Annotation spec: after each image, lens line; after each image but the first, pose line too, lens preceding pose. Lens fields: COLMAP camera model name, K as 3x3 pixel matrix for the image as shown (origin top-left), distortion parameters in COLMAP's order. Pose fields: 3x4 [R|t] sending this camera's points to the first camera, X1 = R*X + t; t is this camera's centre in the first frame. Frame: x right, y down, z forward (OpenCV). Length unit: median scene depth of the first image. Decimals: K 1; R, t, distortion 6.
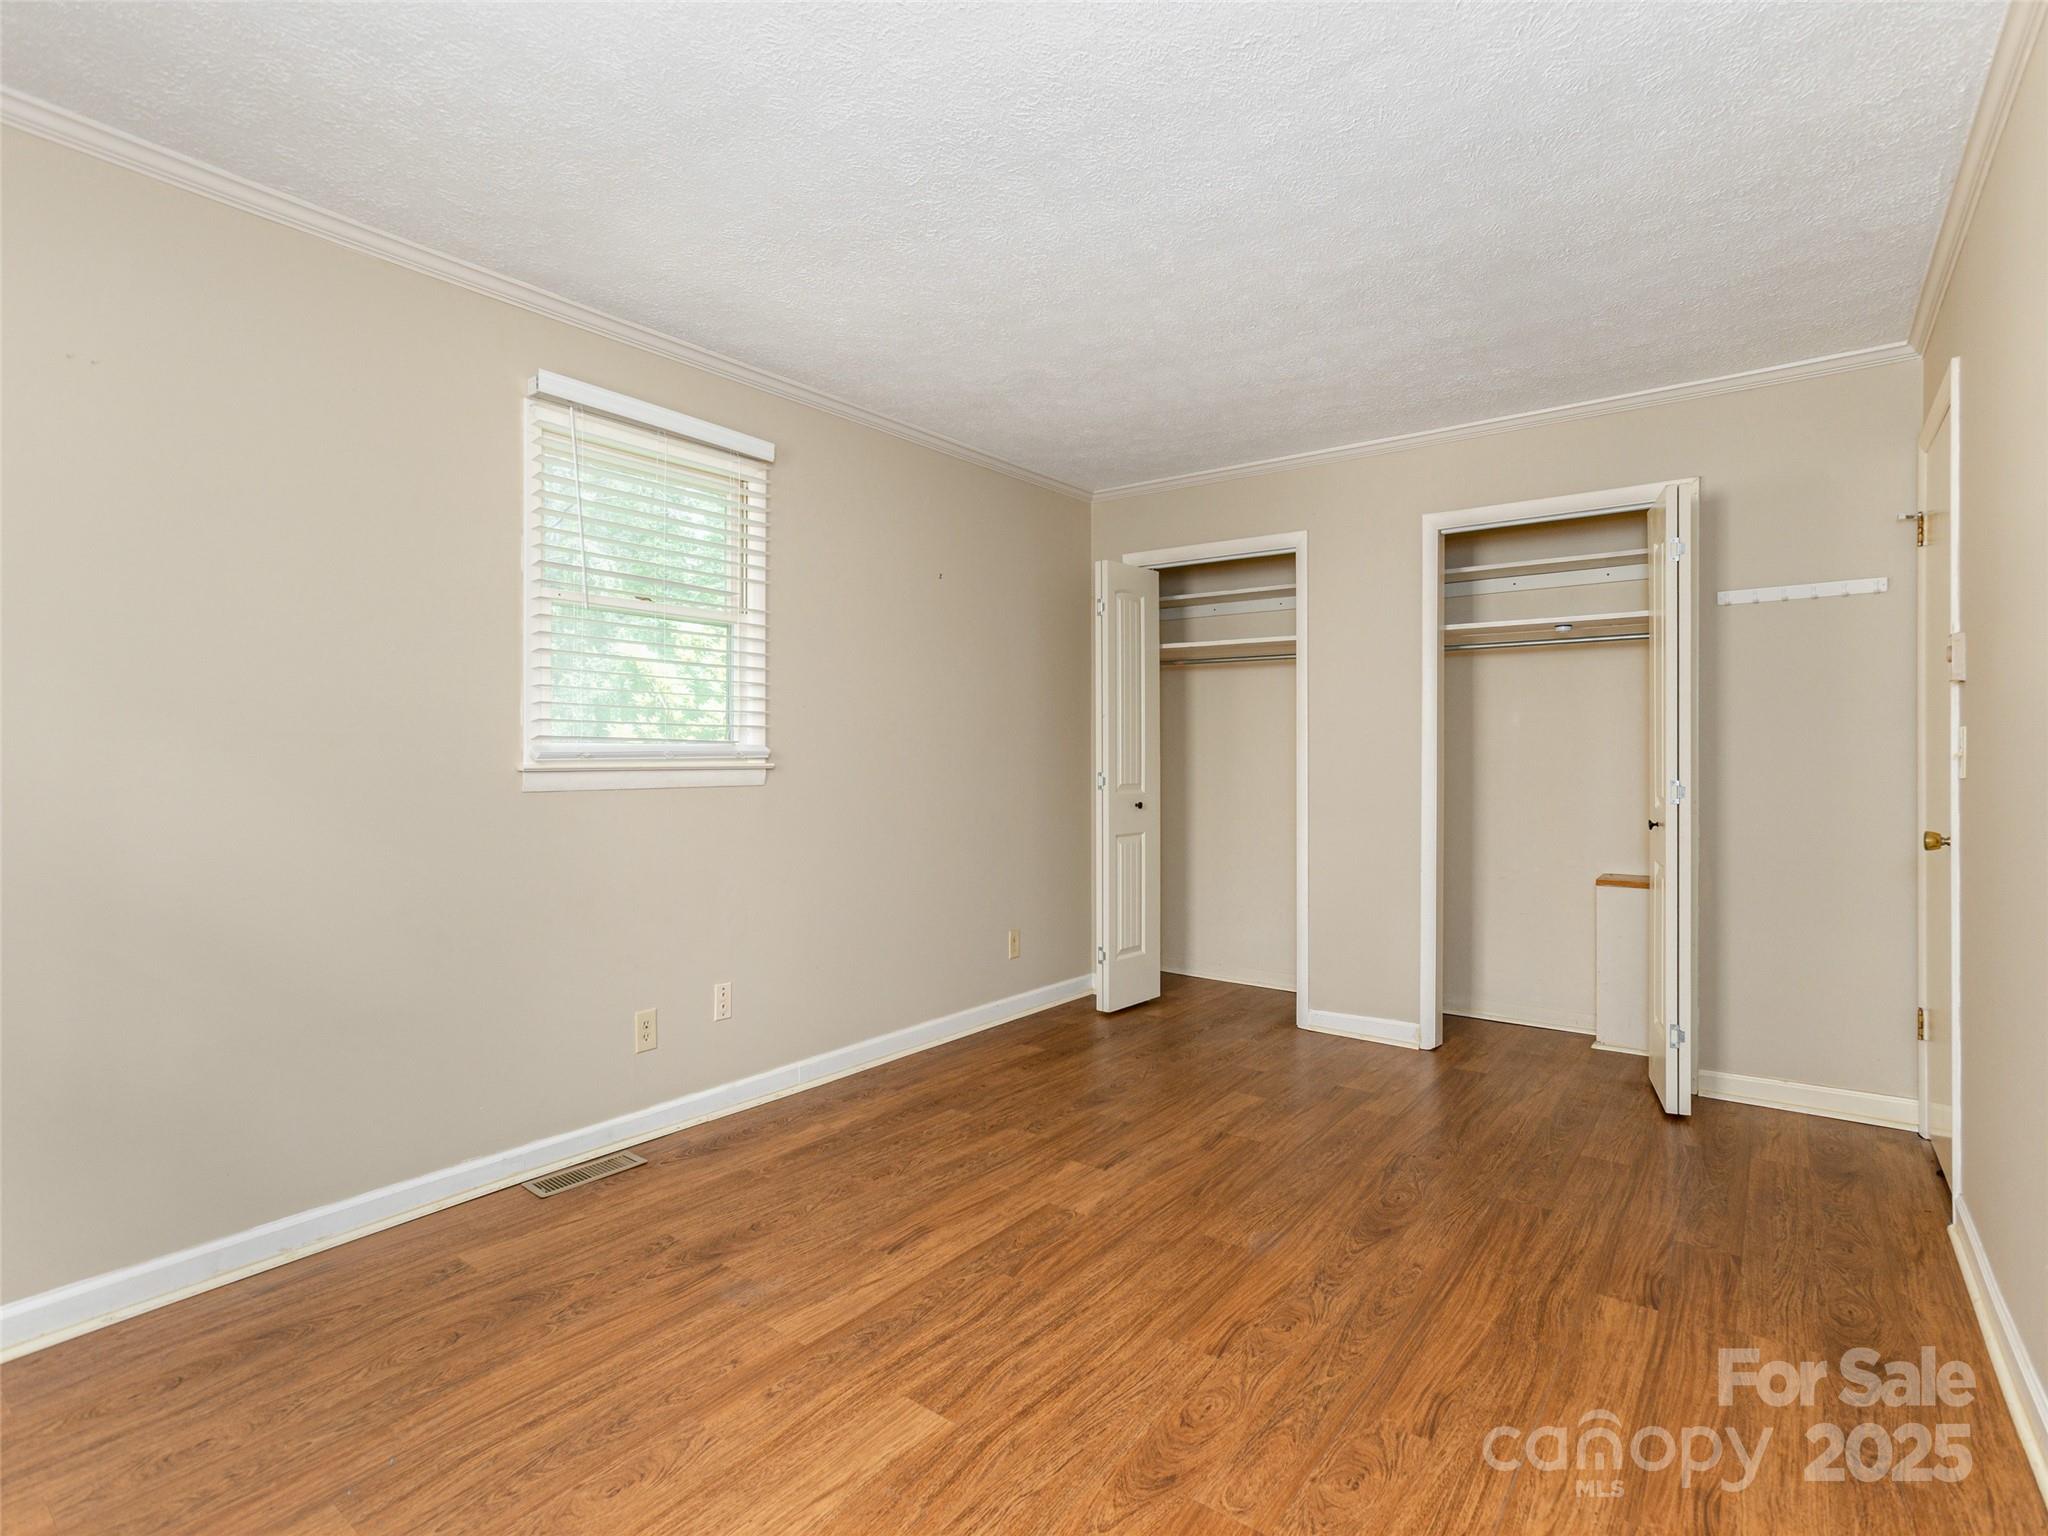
lens RADIAL K [[1003.3, 0, 1034.7], [0, 1003.3, 750.9], [0, 0, 1]] dist [-0.033148, 0.021813]
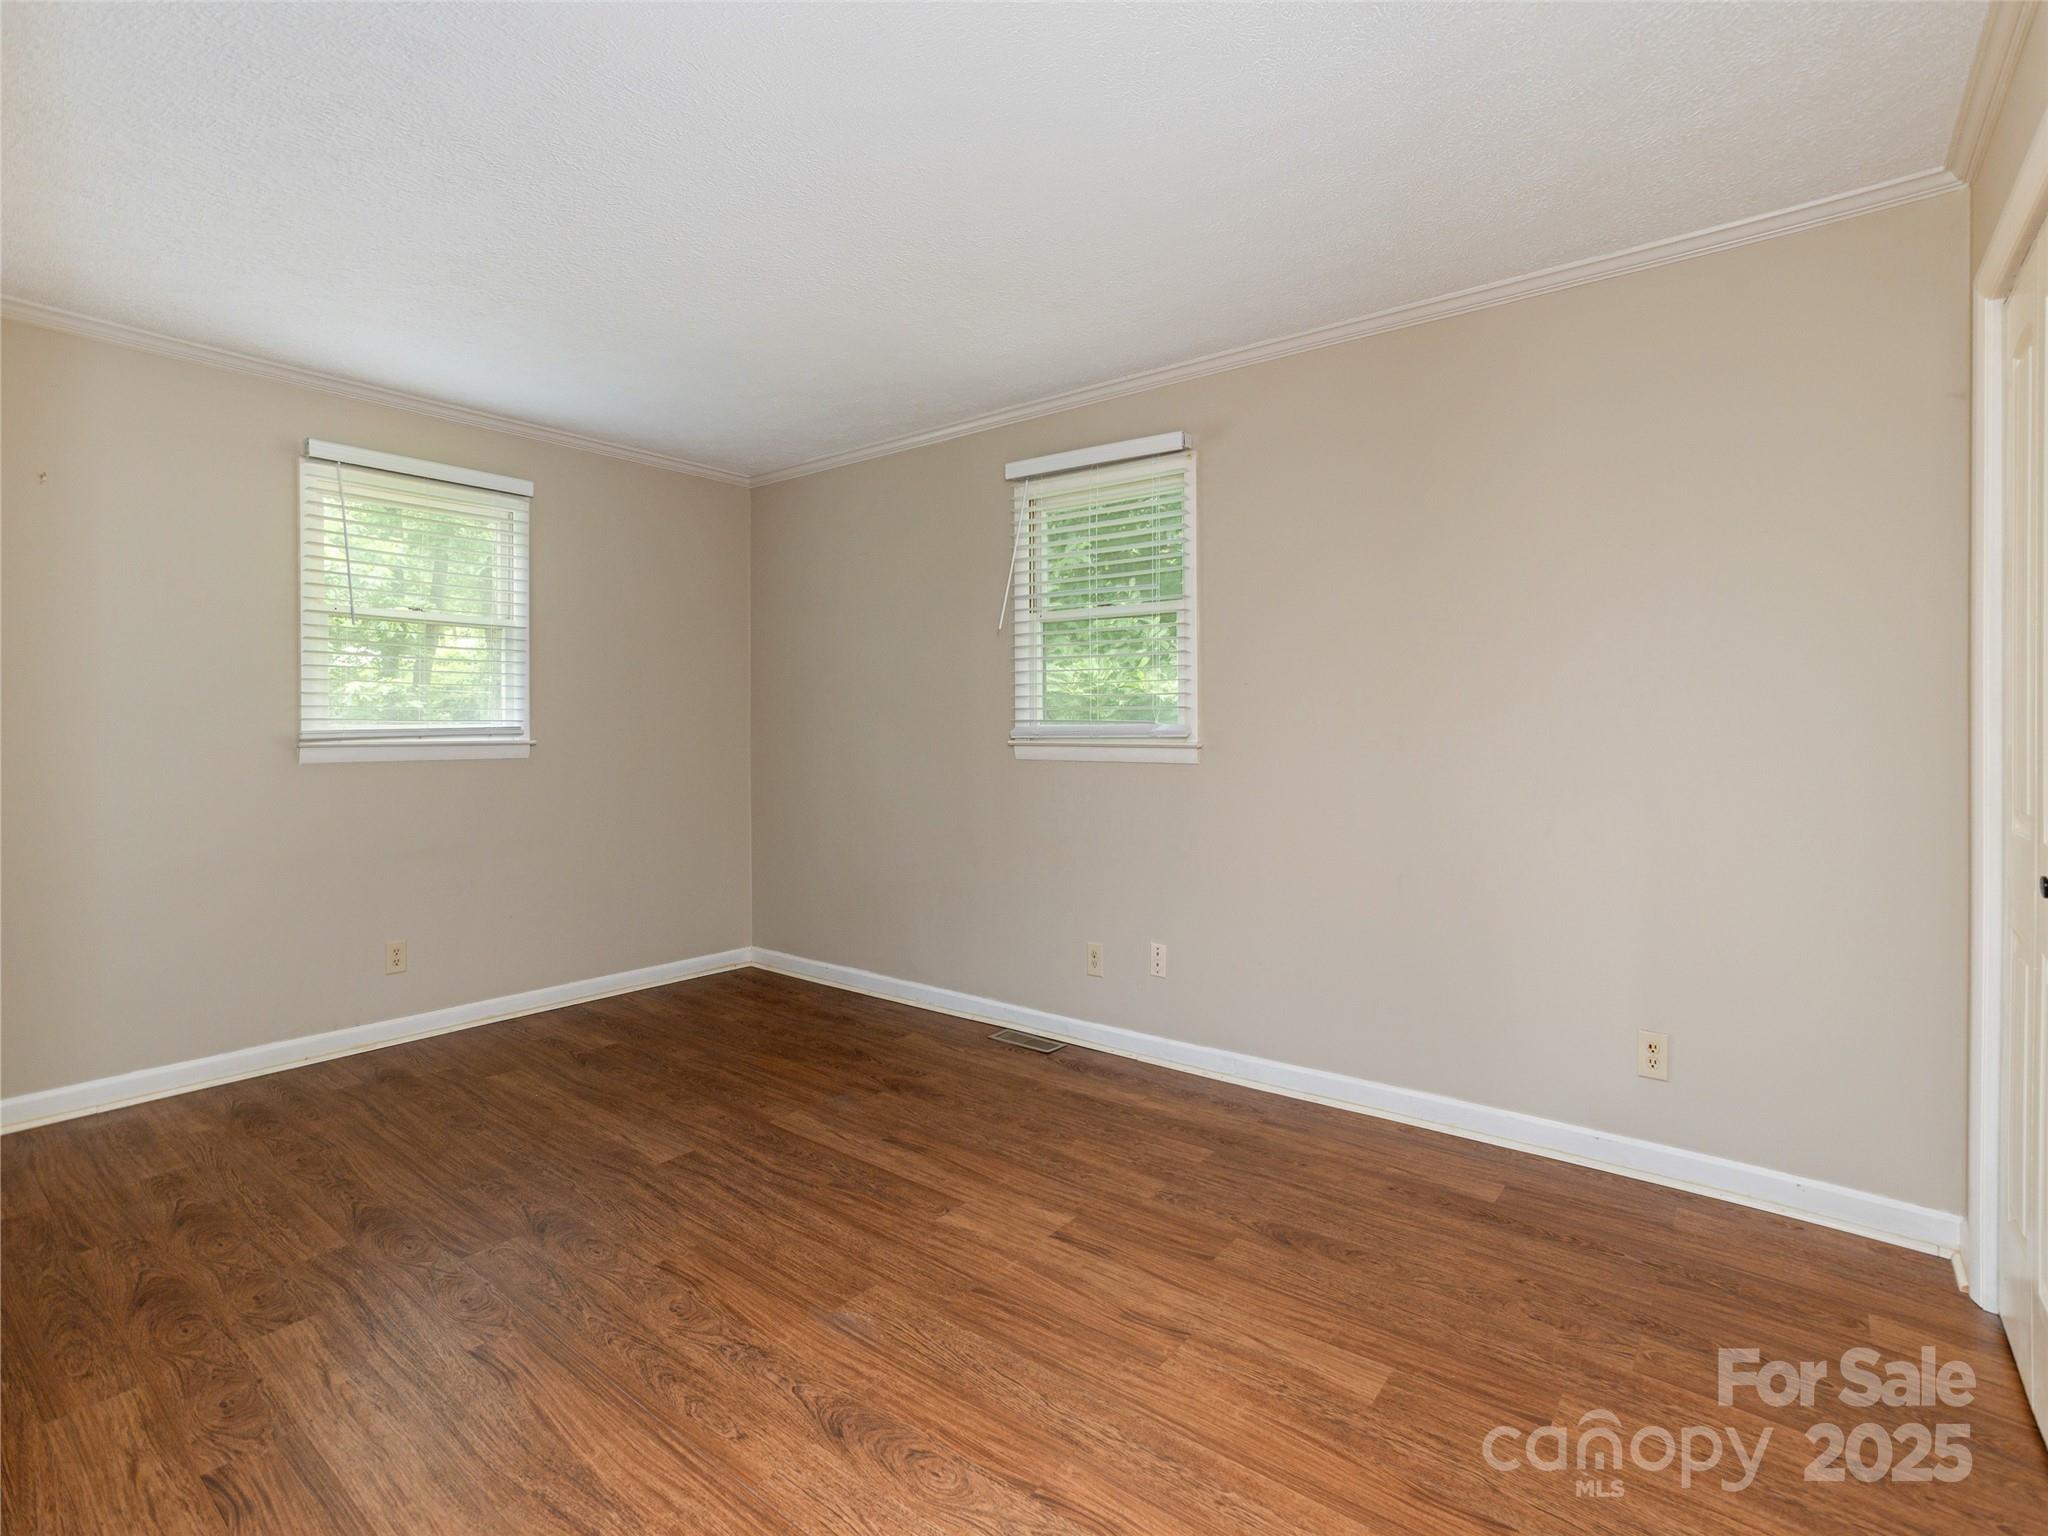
lens RADIAL K [[1003.3, 0, 1034.7], [0, 1003.3, 750.9], [0, 0, 1]] dist [-0.033148, 0.021813]
pose [[-0.027133, 0.017944, -0.999471, 0.983197], [0.006346, 0.999822, 0.017778, -0.005235], [0.999612, -0.005860, -0.027242, 1.100148]]
